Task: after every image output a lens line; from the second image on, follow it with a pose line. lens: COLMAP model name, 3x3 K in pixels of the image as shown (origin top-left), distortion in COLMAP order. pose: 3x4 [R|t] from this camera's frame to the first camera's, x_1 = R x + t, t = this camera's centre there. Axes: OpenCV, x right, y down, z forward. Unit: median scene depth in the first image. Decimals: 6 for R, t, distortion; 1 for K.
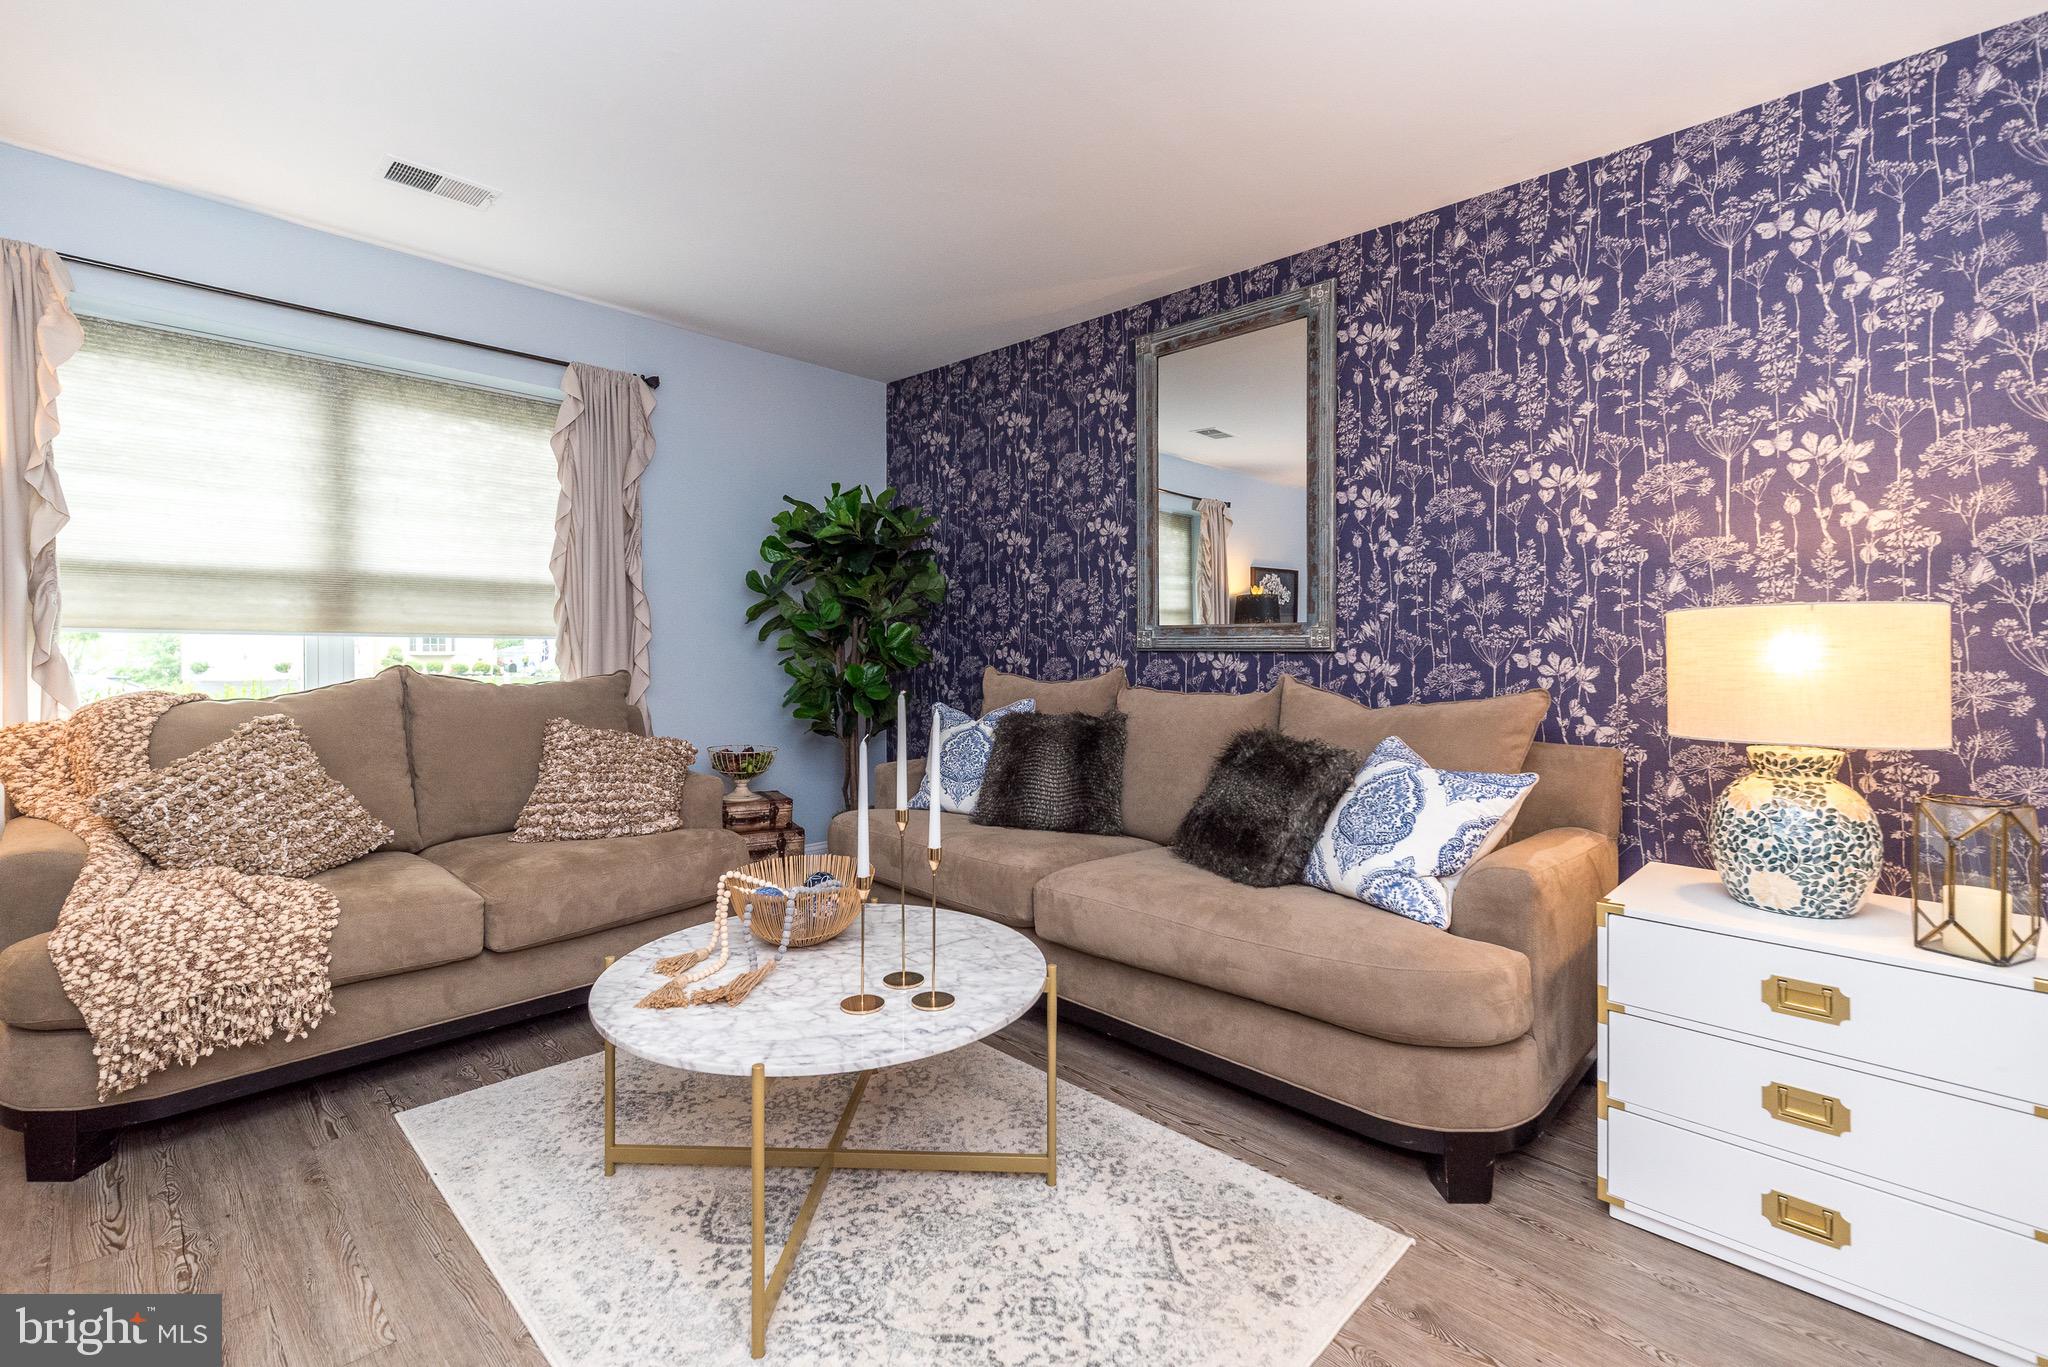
lens RADIAL K [[902.1, 0, 1022.3], [0, 902.1, 664.1], [0, 0, 1]] dist [0.006502, 0.000448]
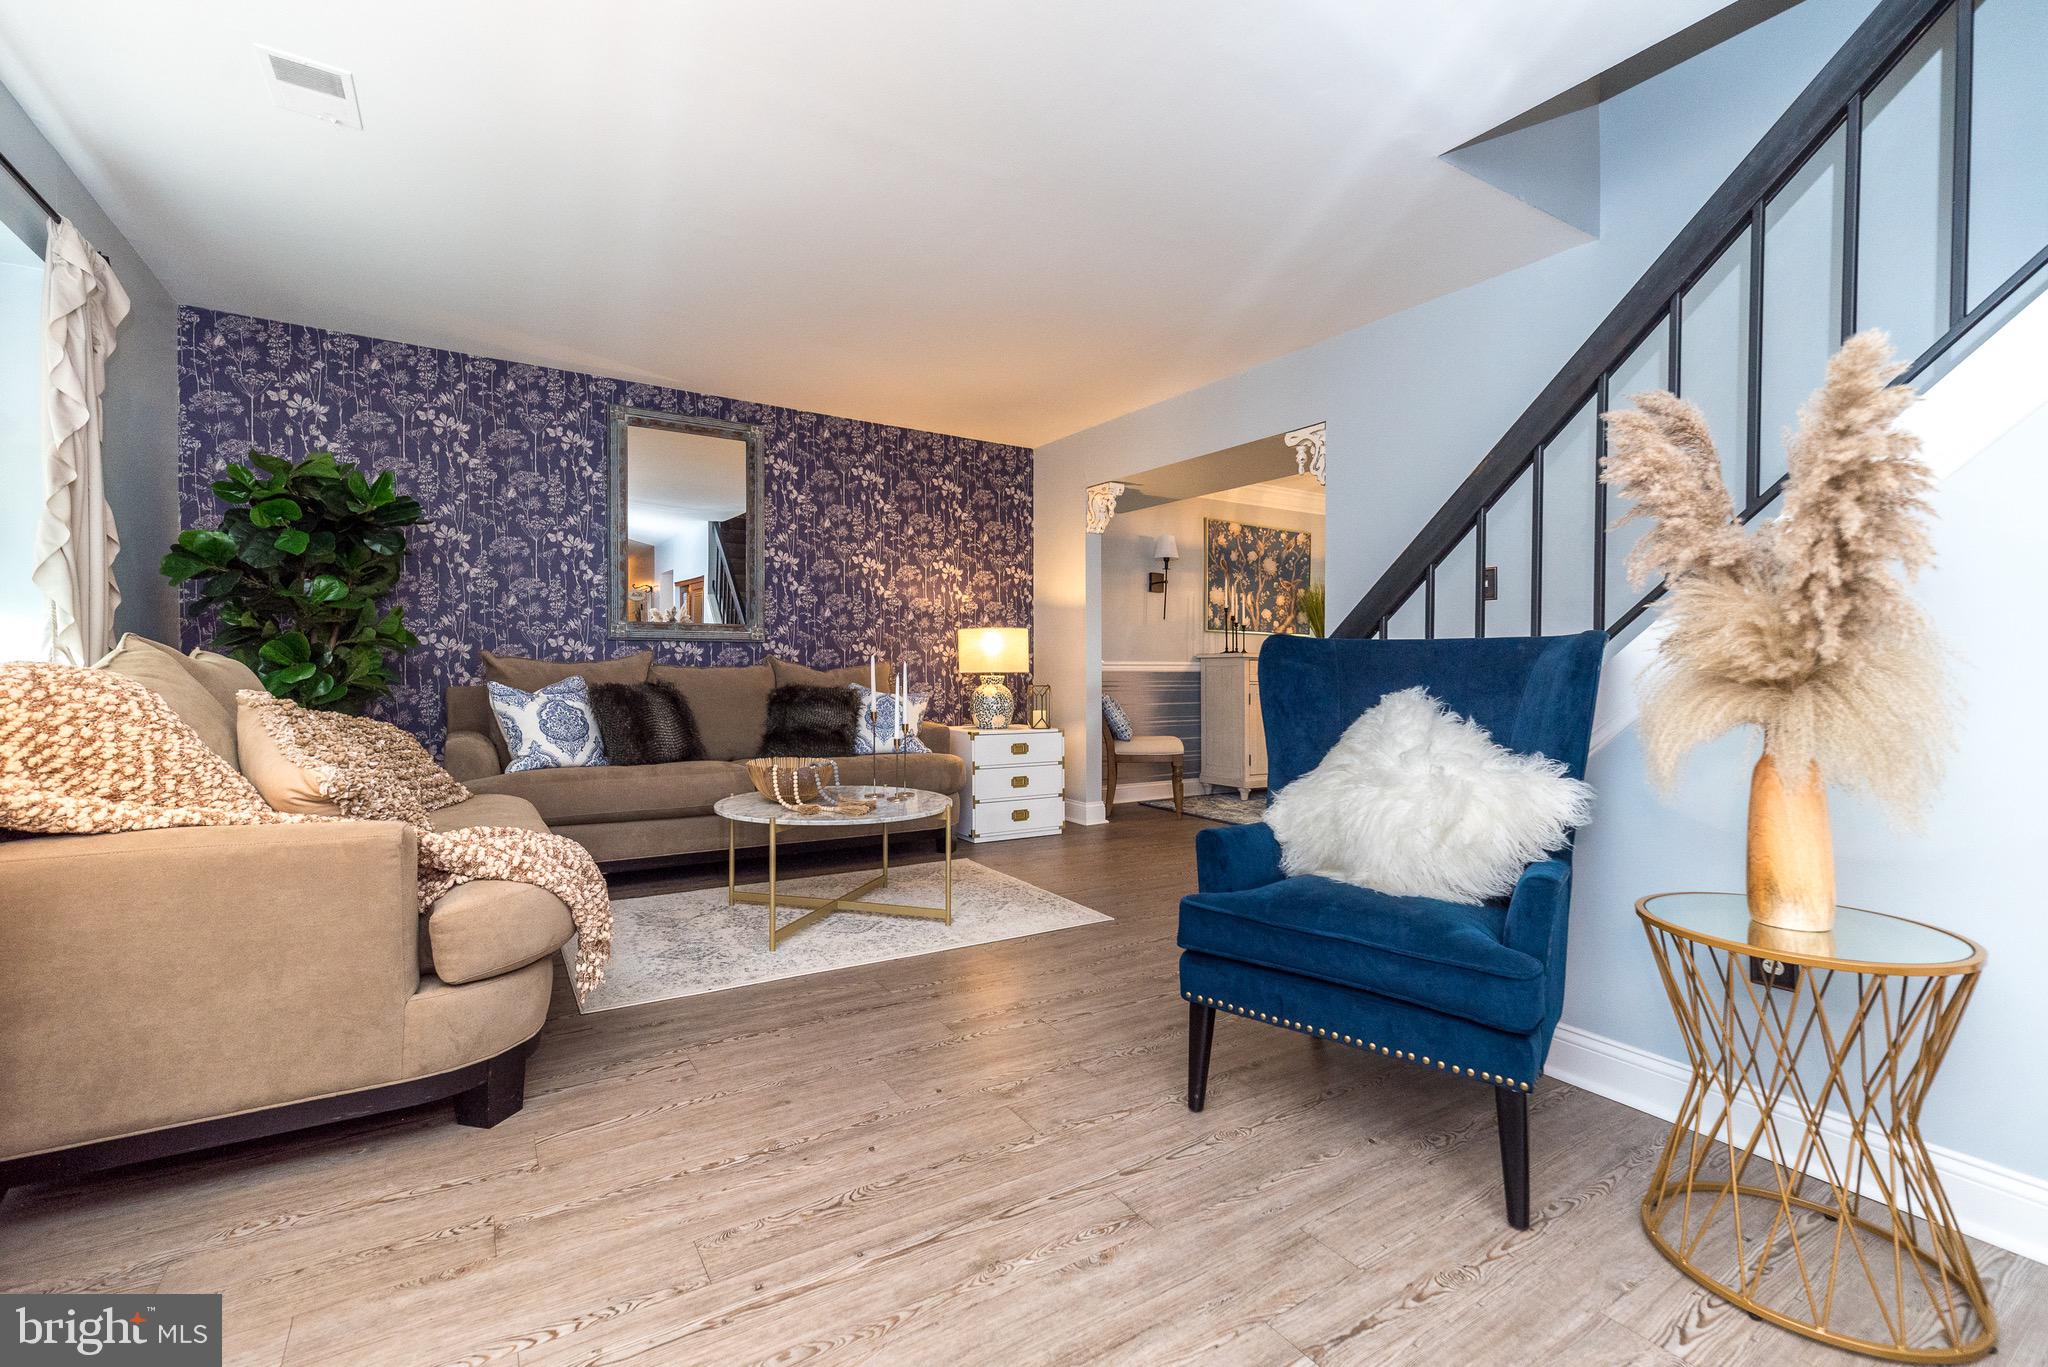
lens RADIAL K [[893.9, 0, 1033.9], [0, 893.9, 679.5], [0, 0, 1]] dist [0.008087, -0.000452]
pose [[0.228889, -0.019467, 0.973258, -1.239832], [0.012132, 0.999779, 0.017144, 0.035116], [-0.973377, 0.007883, 0.229075, 0.112454]]
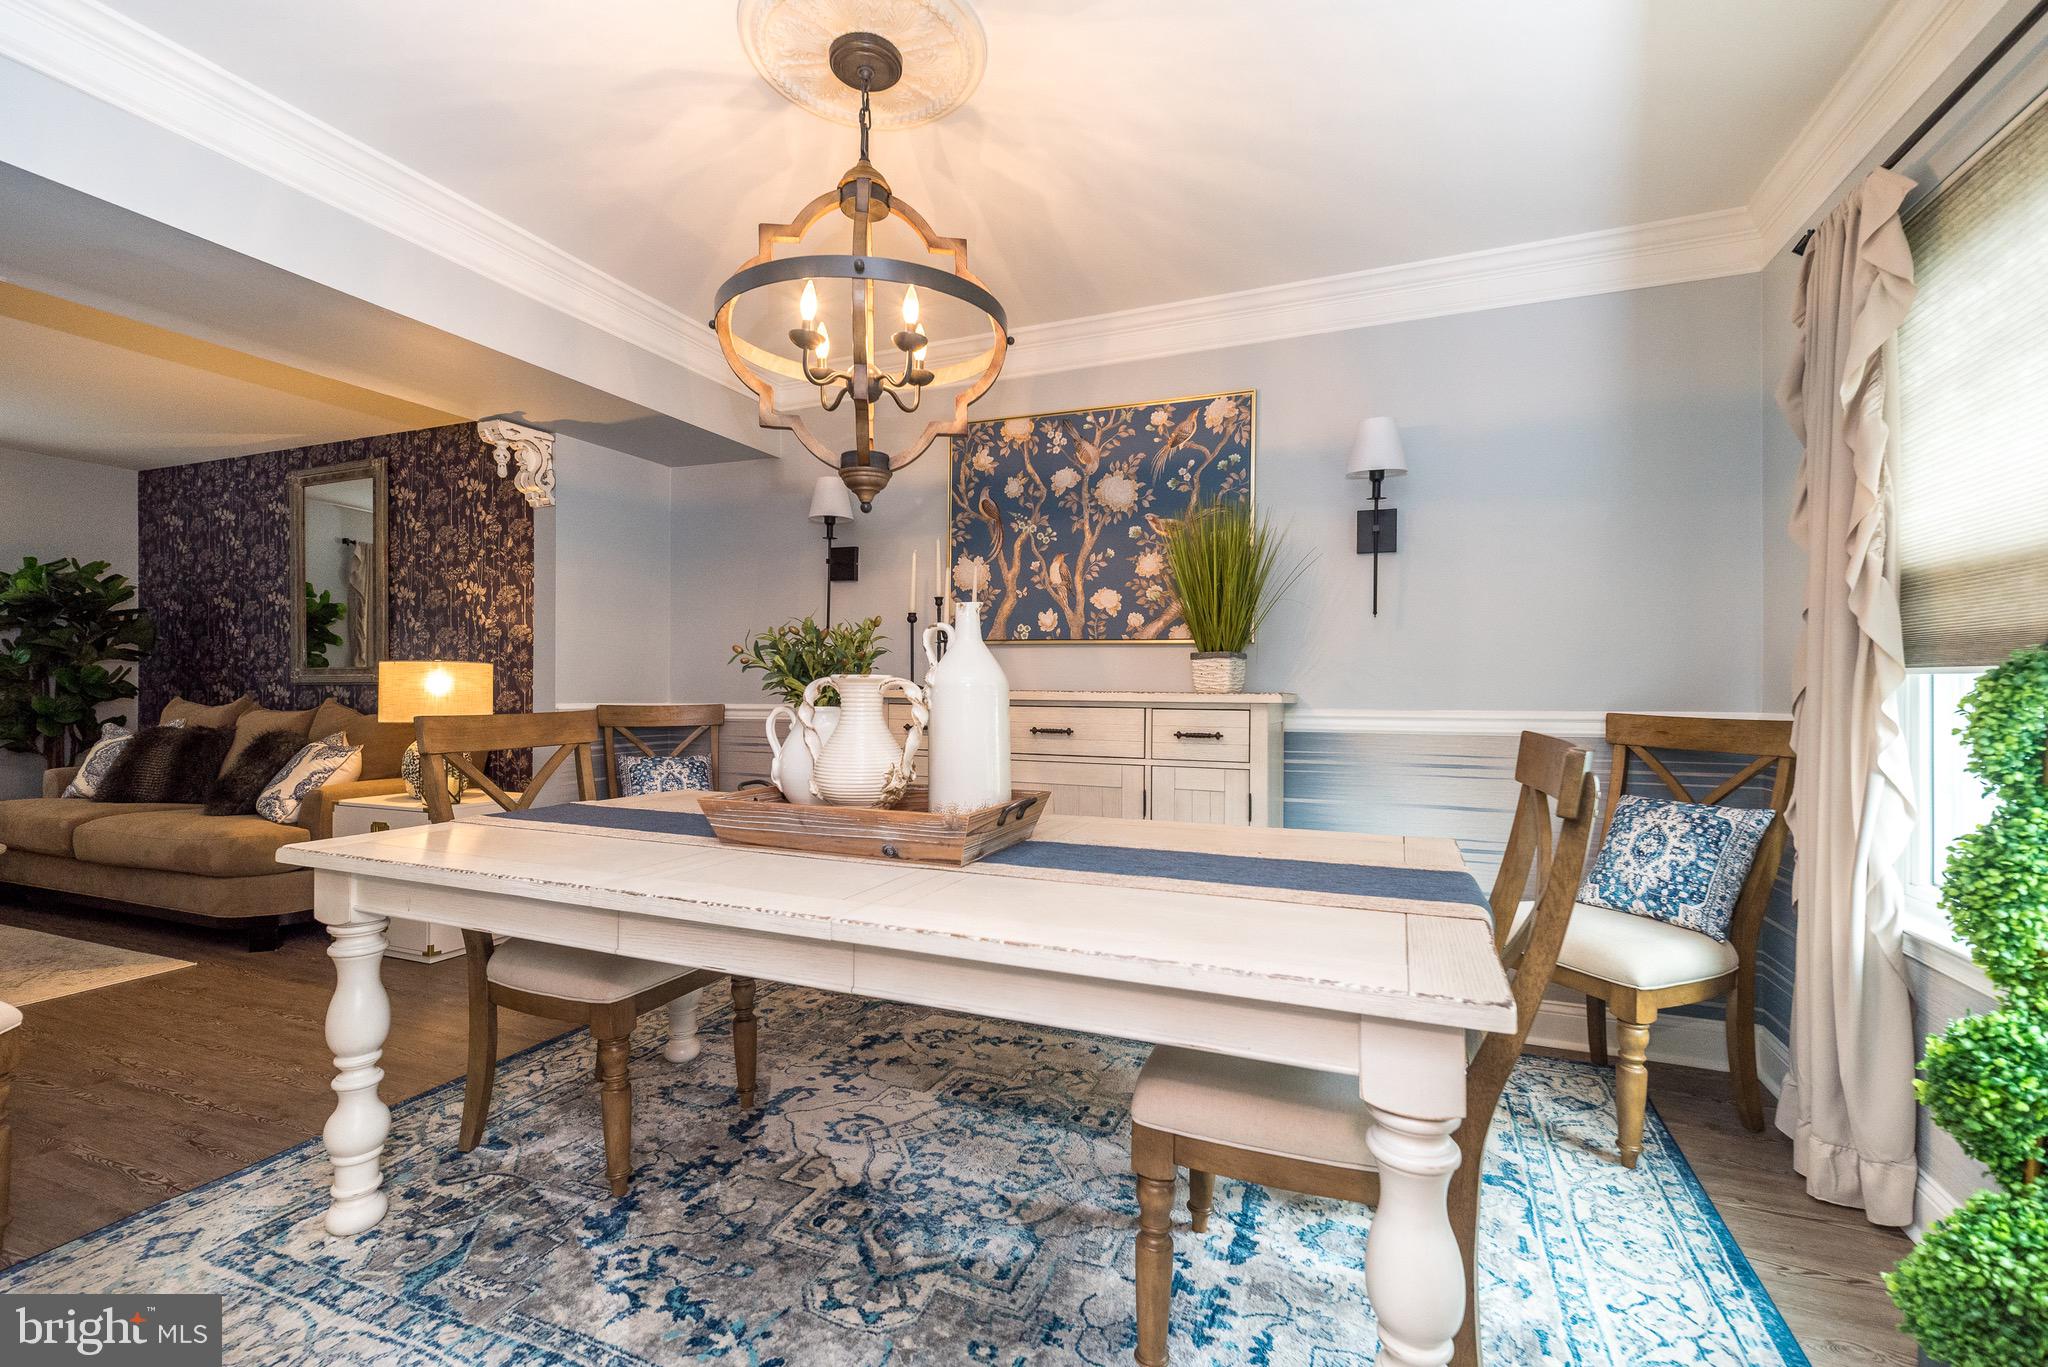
lens RADIAL K [[878.2, 0, 1027.5], [0, 878.2, 699.3], [0, 0, 1]] dist [0.008091, 0.000213]
pose [[0.926585, -0.005580, 0.376043, 0.846527], [0.008918, 0.999935, -0.007137, 0.036111], [-0.375979, 0.009967, 0.926575, -0.947290]]
